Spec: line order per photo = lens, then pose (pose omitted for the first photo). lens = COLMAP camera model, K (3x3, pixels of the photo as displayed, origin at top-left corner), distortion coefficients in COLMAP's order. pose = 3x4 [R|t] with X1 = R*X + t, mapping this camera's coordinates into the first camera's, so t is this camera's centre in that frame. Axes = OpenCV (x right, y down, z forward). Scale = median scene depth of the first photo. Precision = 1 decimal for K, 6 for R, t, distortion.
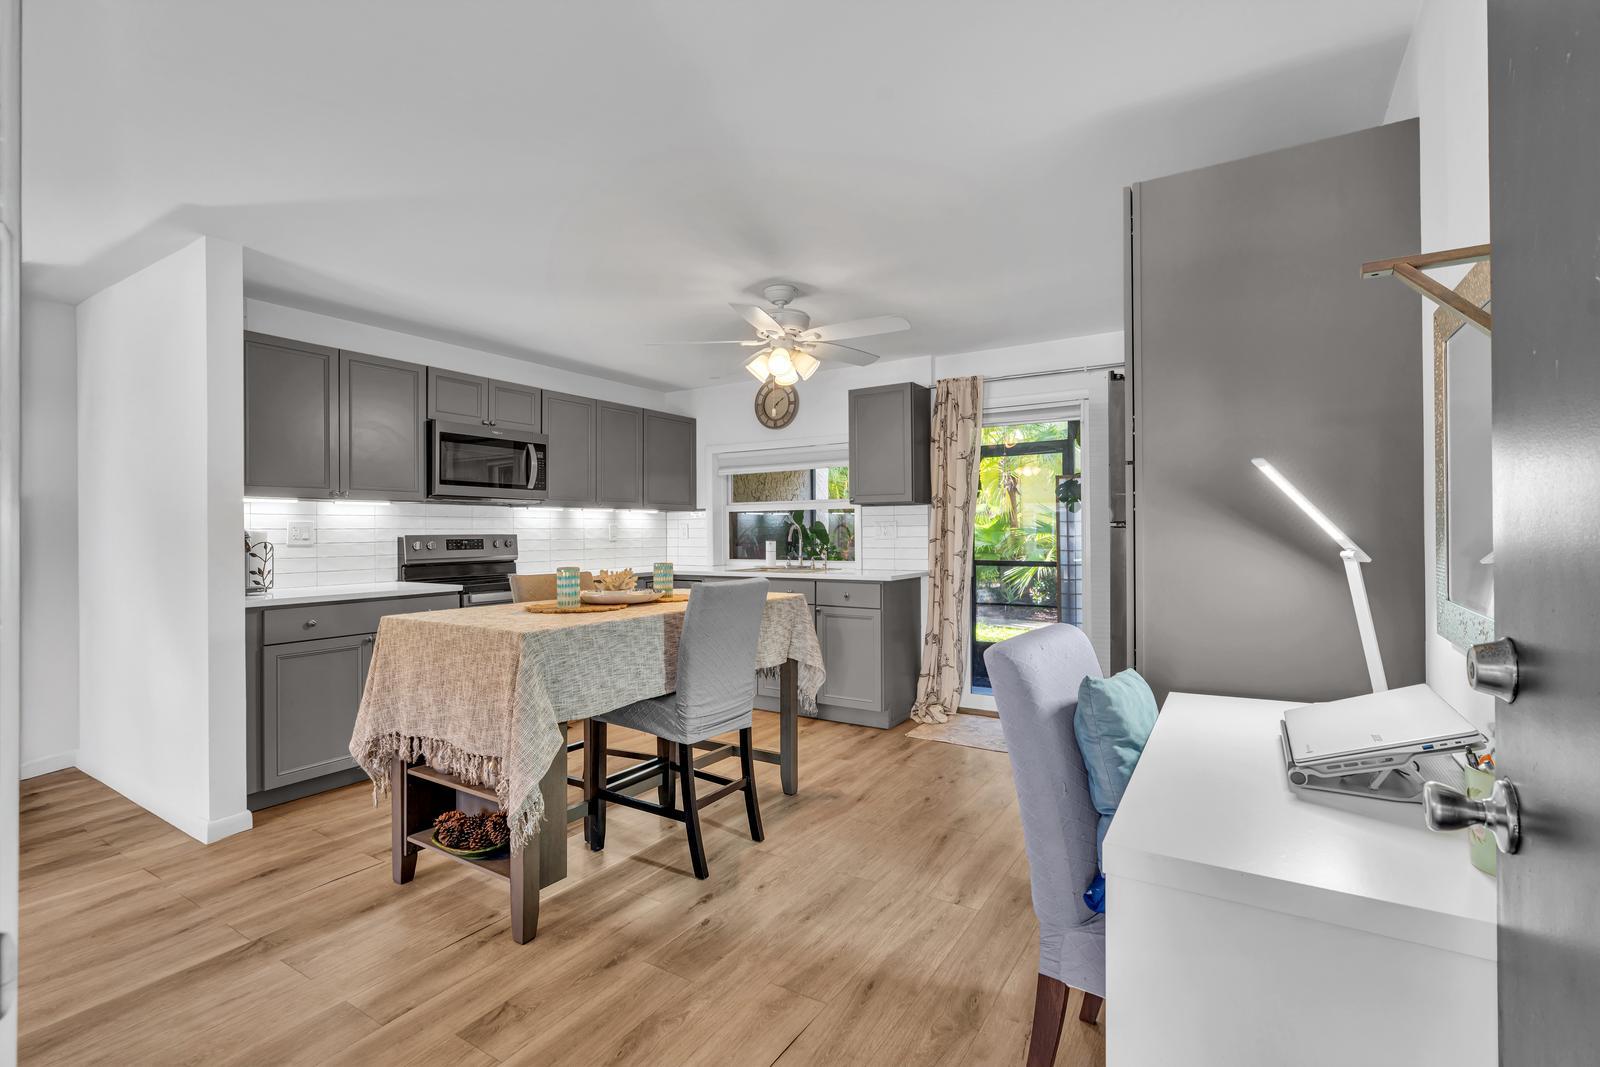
lens RADIAL K [[718.4, 0, 797.0], [0, 718.4, 527.0], [0, 0, 1]] dist [-0.000546, 0.000646]
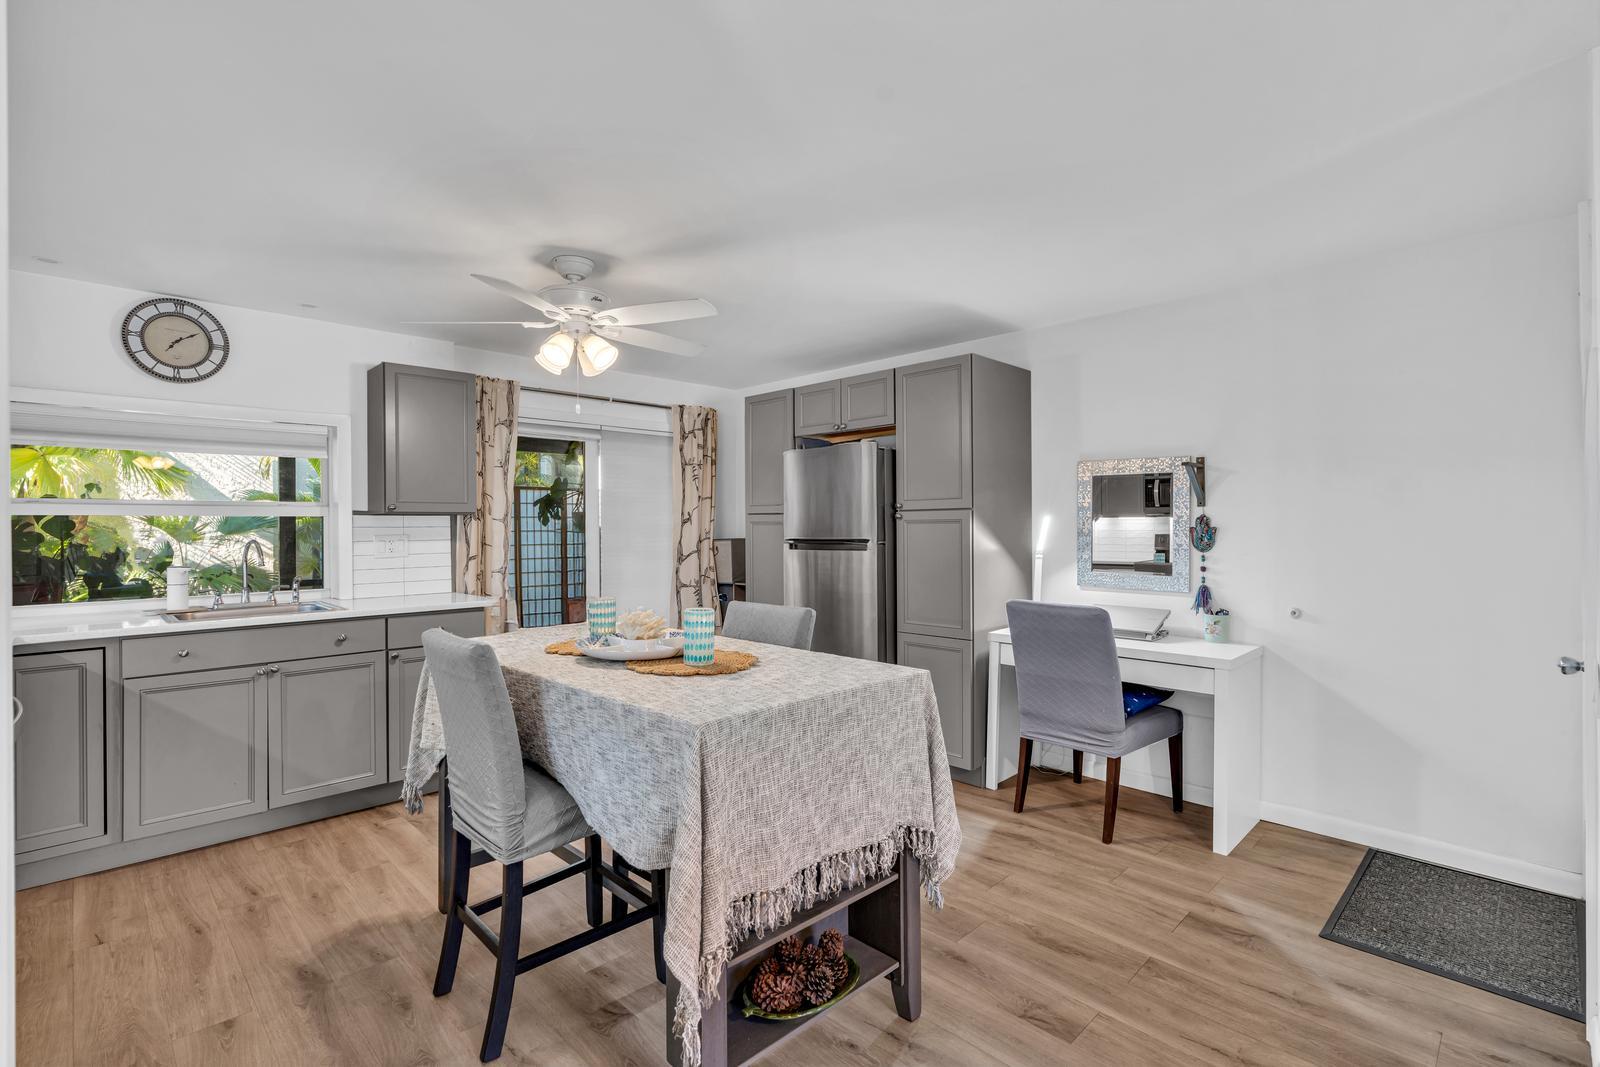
lens RADIAL K [[718.4, 0, 797.0], [0, 718.4, 527.0], [0, 0, 1]] dist [-0.000546, 0.000646]
pose [[0.251686, 0.004943, 0.967796, -0.751575], [-0.001670, 0.999988, -0.004673, -0.019123], [-0.967807, -0.000440, 0.251691, 0.530435]]
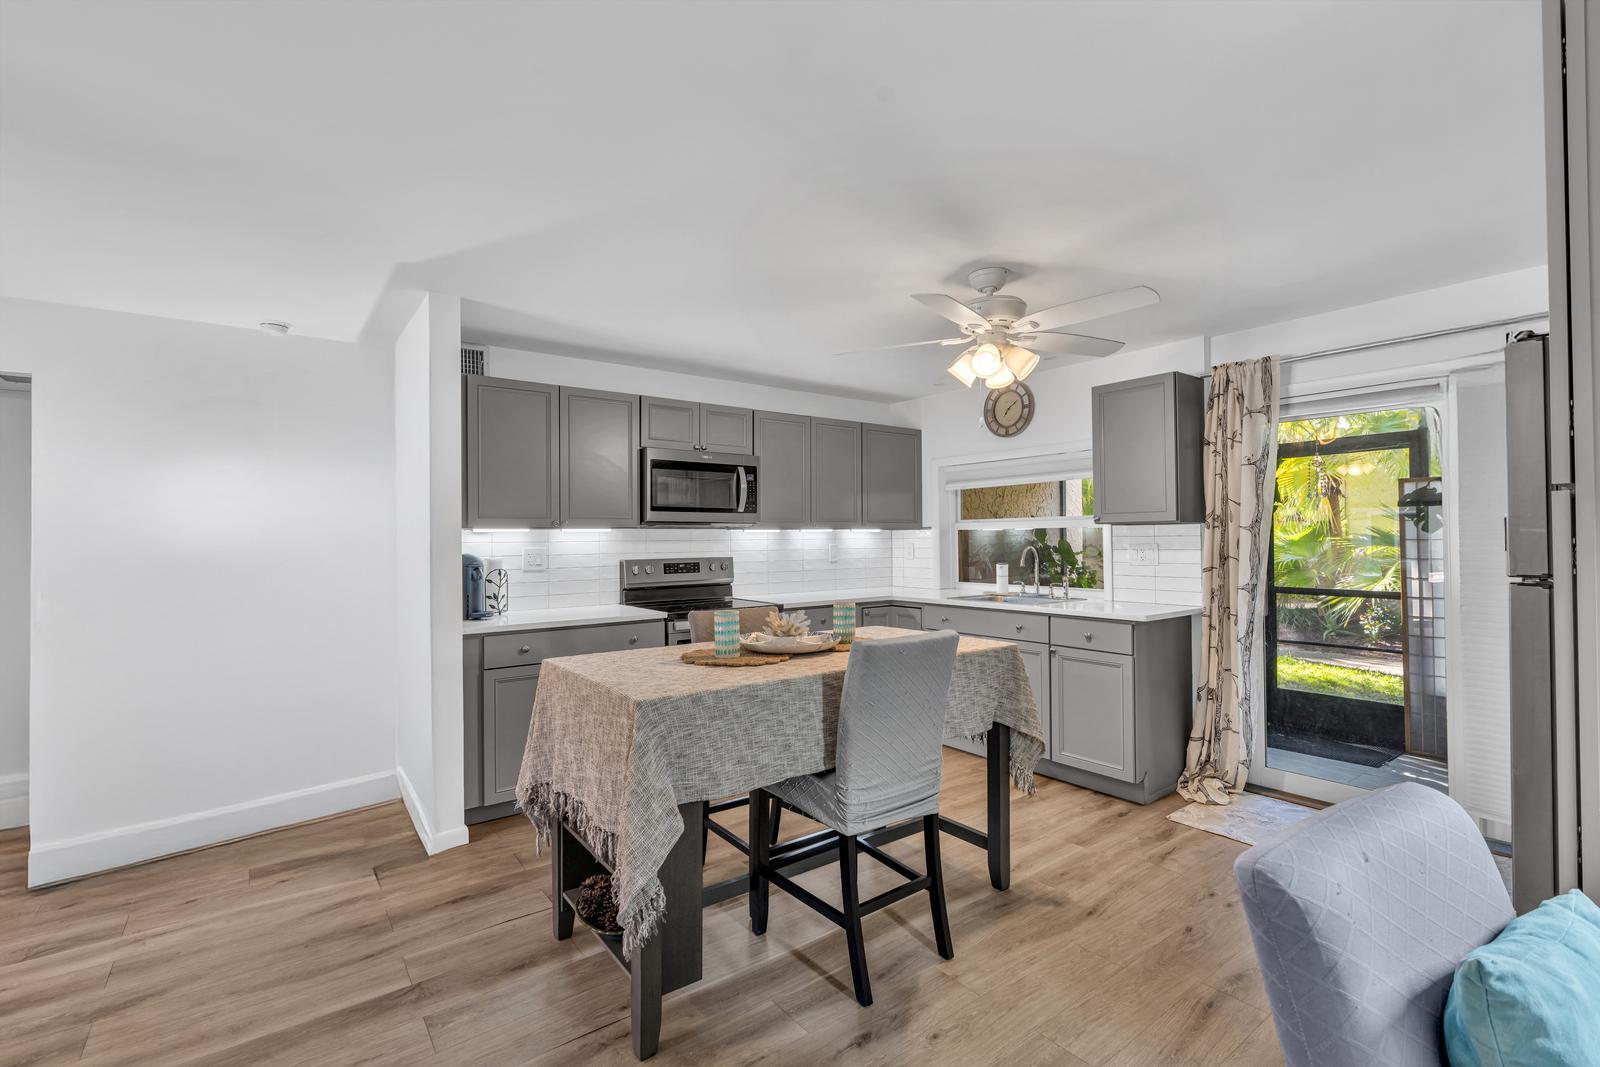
lens RADIAL K [[703.1, 0, 802.8], [0, 703.1, 529.5], [0, 0, 1]] dist [-0.002358, 0.000284]
pose [[0.936364, -0.005200, -0.350992, 0.058285], [0.003774, 0.999982, -0.004748, -0.030767], [0.351011, 0.003121, 0.936366, 0.159897]]
